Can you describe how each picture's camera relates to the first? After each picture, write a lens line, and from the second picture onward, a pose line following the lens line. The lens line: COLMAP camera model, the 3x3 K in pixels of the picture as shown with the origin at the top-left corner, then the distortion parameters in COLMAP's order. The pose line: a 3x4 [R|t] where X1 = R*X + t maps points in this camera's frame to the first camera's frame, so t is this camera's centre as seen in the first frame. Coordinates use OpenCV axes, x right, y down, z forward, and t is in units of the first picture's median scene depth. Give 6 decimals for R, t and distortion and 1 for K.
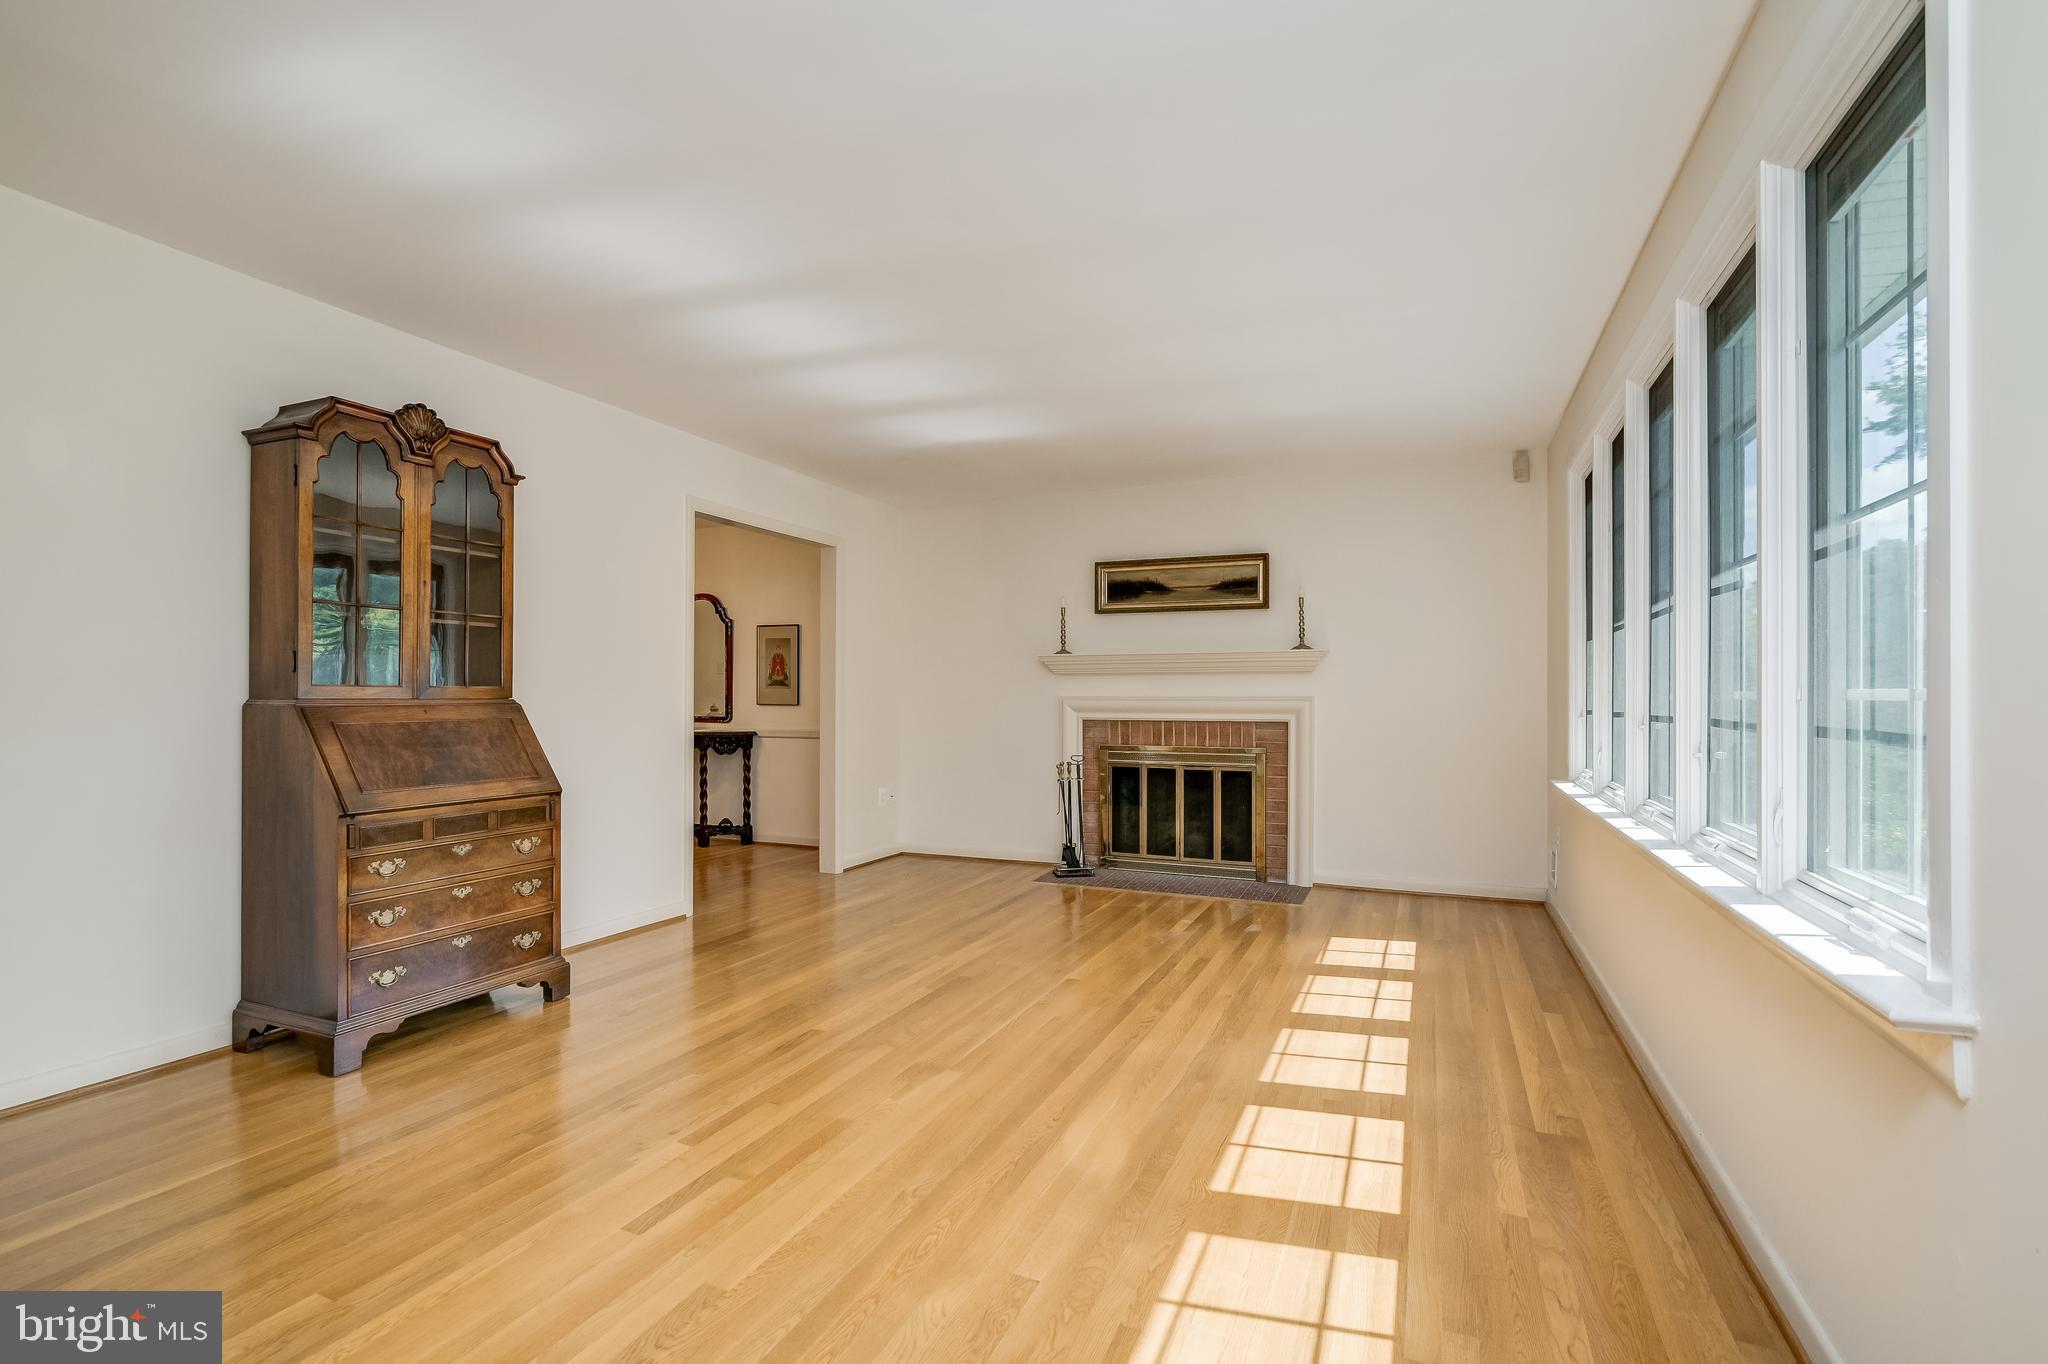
lens RADIAL K [[932.7, 0, 1018.3], [0, 932.7, 700.2], [0, 0, 1]] dist [-0.005360, 0.000386]
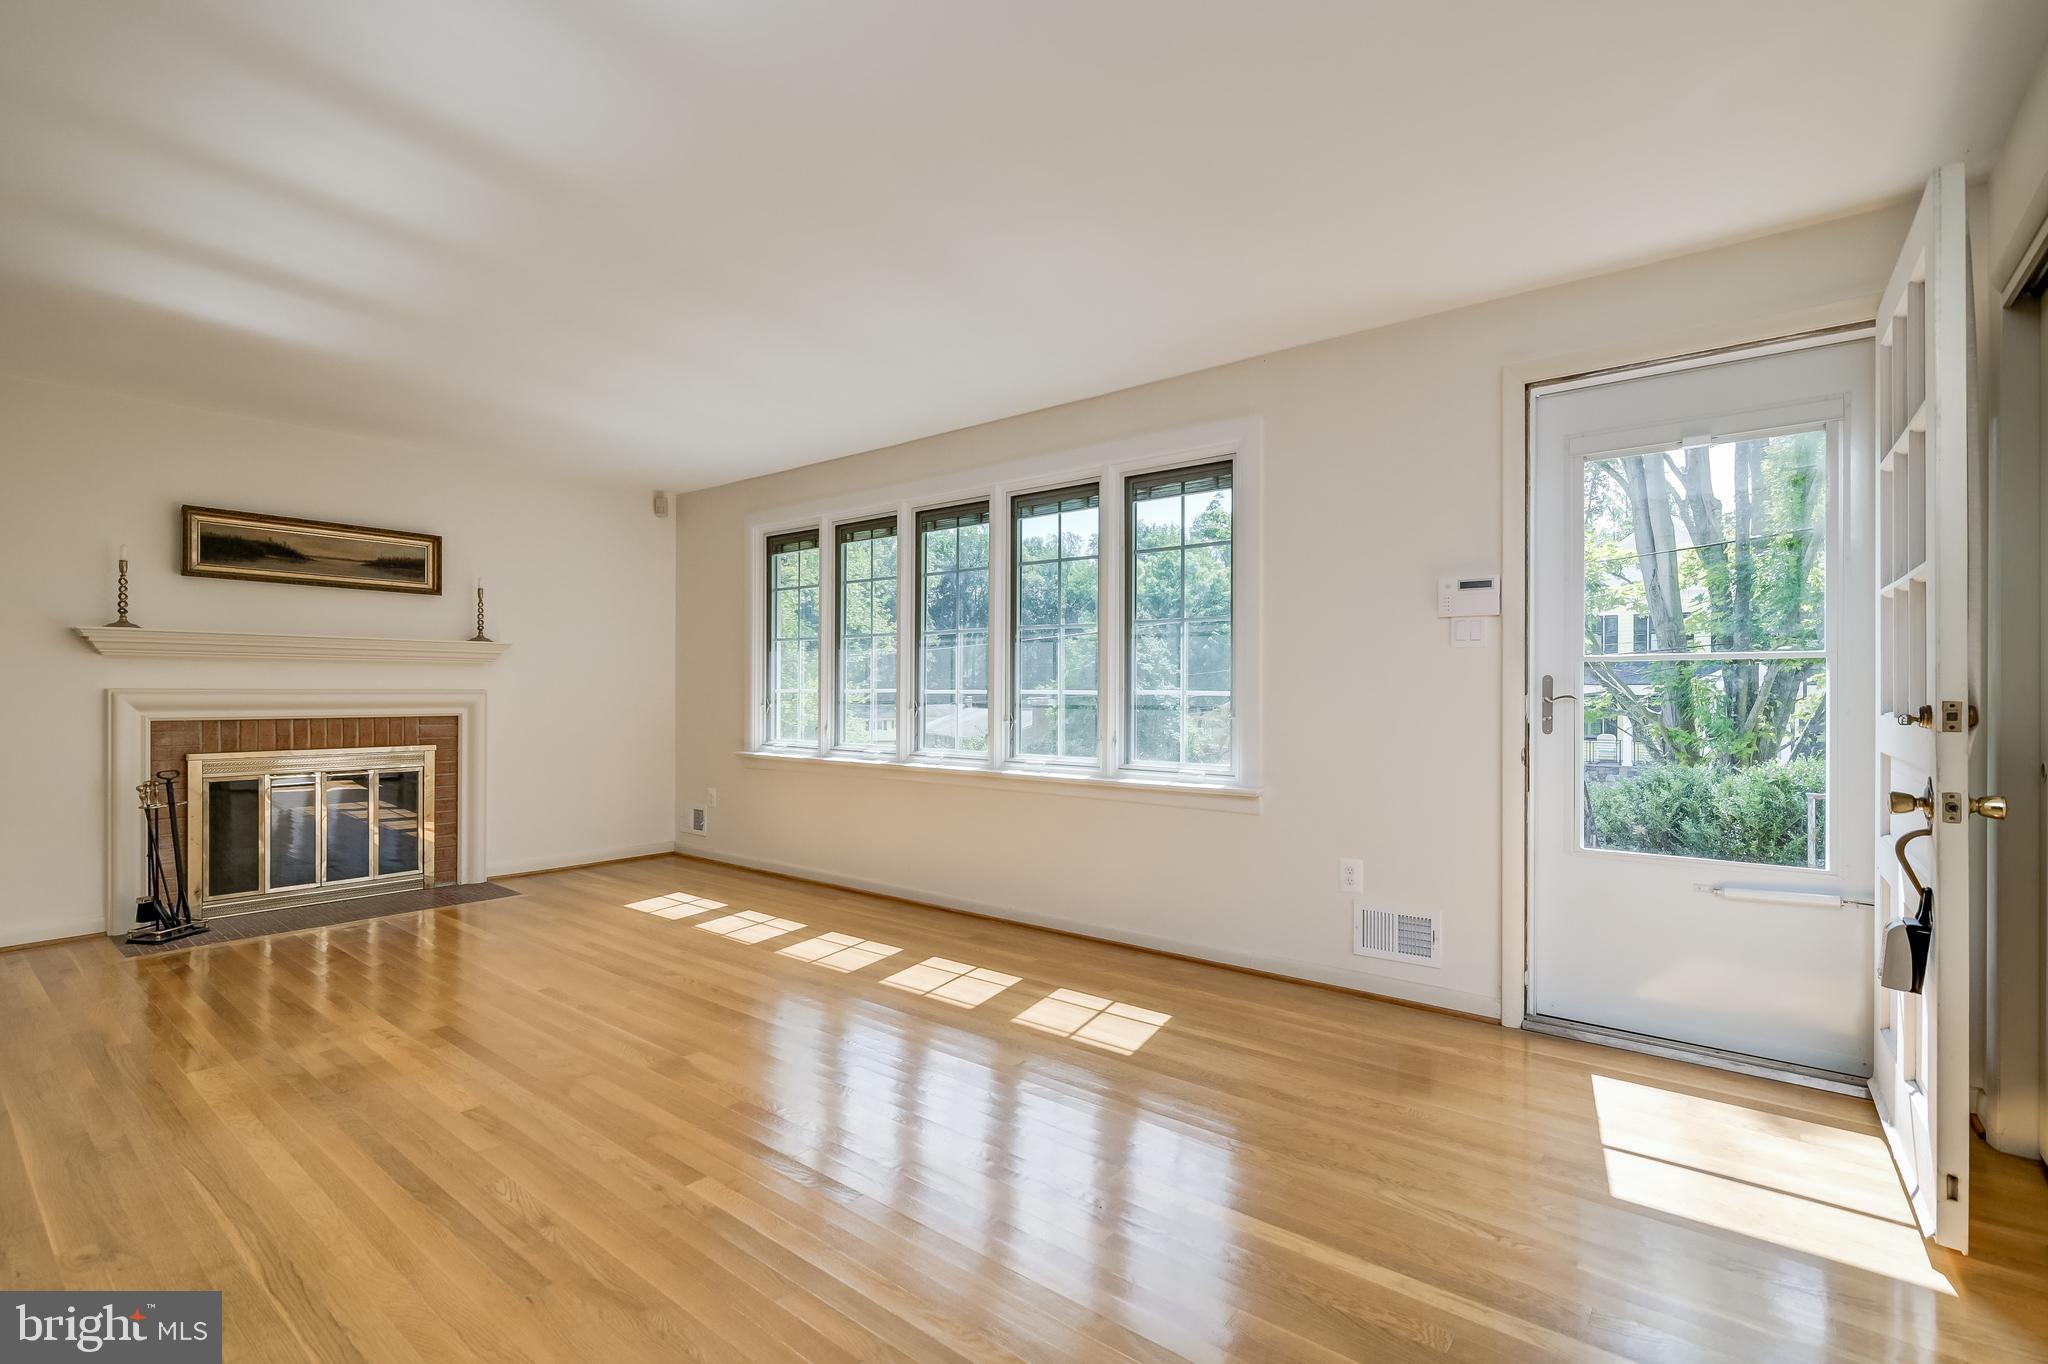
lens RADIAL K [[932.7, 0, 1026.6], [0, 932.7, 696.1], [0, 0, 1]] dist [-0.005360, 0.000386]
pose [[0.254637, -0.003930, 0.967029, -0.771114], [-0.000598, 0.999991, 0.004222, -0.002350], [-0.967037, -0.001654, 0.254632, 0.302649]]
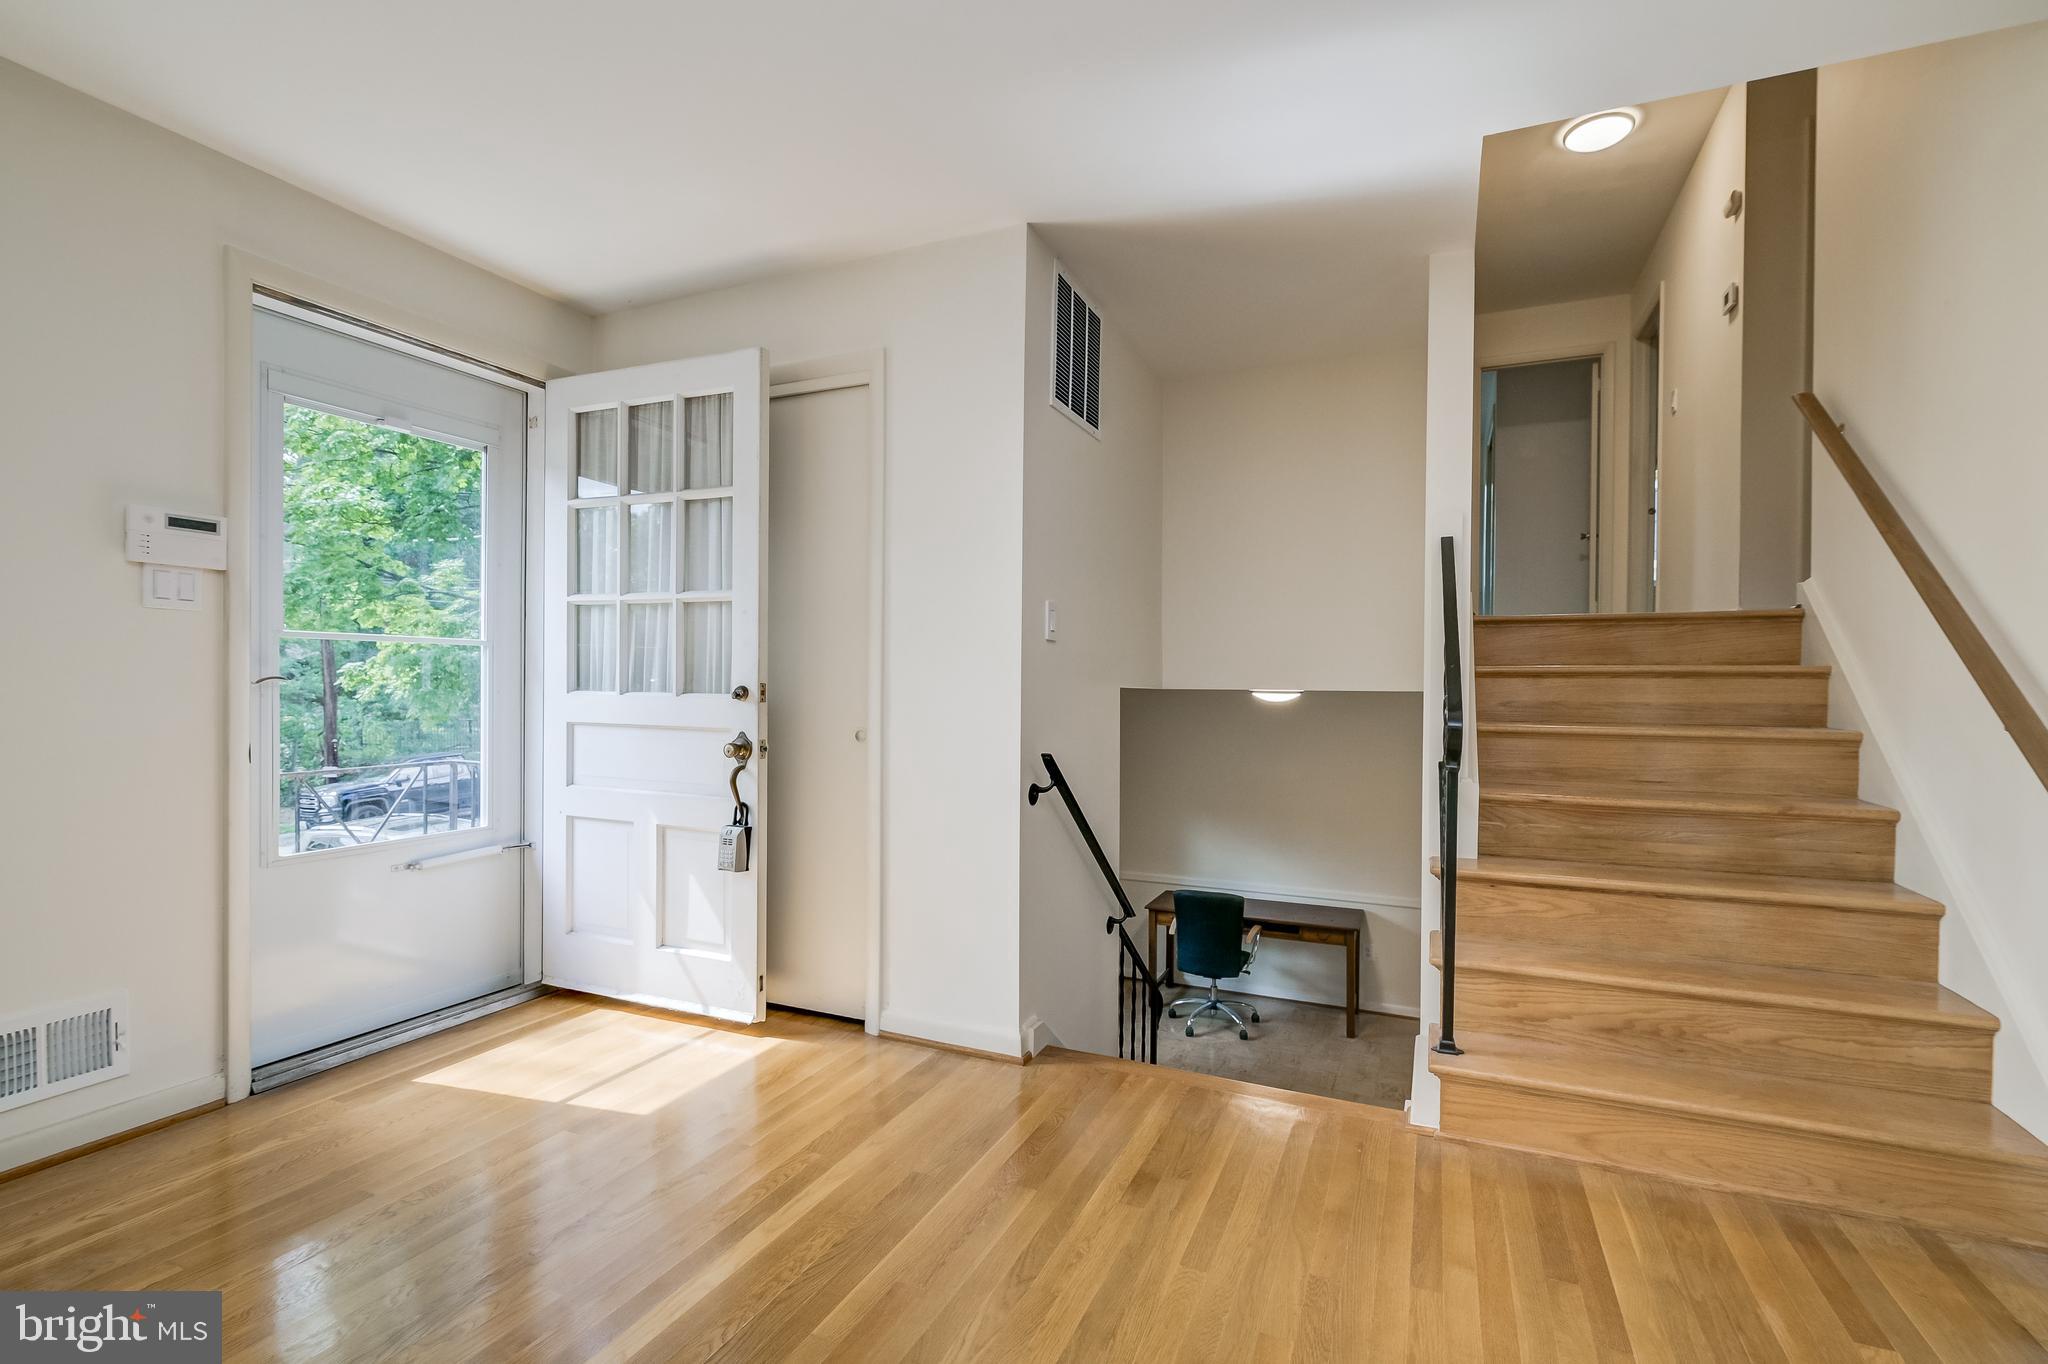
lens RADIAL K [[932.7, 0, 1018.6], [0, 932.7, 684.3], [0, 0, 1]] dist [-0.005360, 0.000386]
pose [[-0.999930, -0.011796, -0.000894, -0.371324], [-0.011801, 0.999916, 0.005437, -0.004241], [0.000829, 0.005447, -0.999985, 0.775997]]
